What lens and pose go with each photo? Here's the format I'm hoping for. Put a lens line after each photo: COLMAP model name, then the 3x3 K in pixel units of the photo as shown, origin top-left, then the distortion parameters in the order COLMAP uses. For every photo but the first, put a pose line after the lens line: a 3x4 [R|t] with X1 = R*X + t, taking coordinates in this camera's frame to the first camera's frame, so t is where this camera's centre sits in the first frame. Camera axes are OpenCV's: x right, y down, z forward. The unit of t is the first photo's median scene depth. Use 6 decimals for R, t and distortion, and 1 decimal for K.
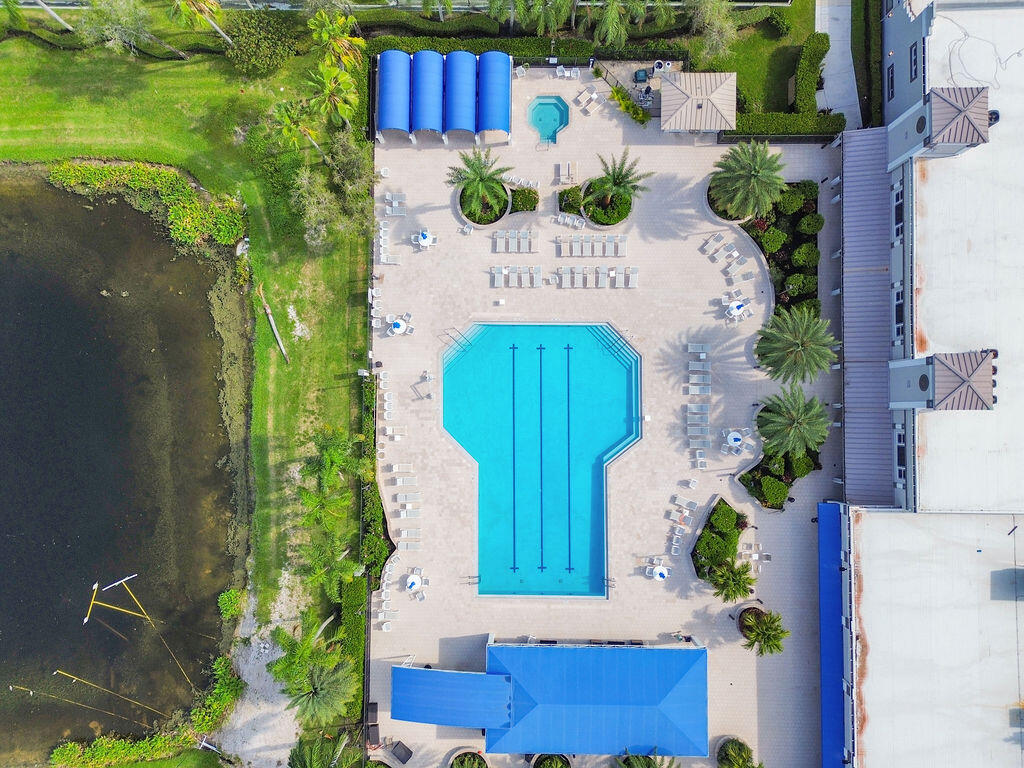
lens RADIAL K [[725.4, 0, 512.0], [0, 725.4, 384.0], [0, 0, 1]] dist [0.084265, -0.094248]
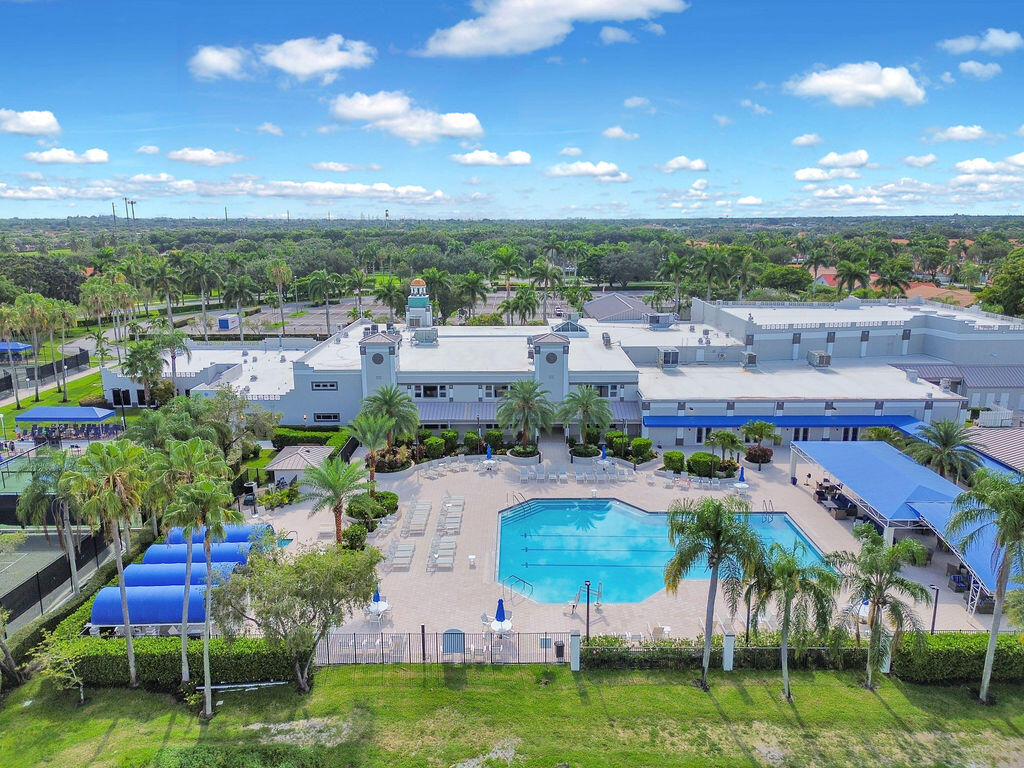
lens RADIAL K [[725.4, 0, 512.0], [0, 725.4, 384.0], [0, 0, 1]] dist [0.084265, -0.094248]
pose [[-0.005741, -0.205607, 0.978618, -0.781573], [0.999295, 0.035140, 0.013245, -0.086568], [-0.037112, 0.978004, 0.205260, 0.646688]]
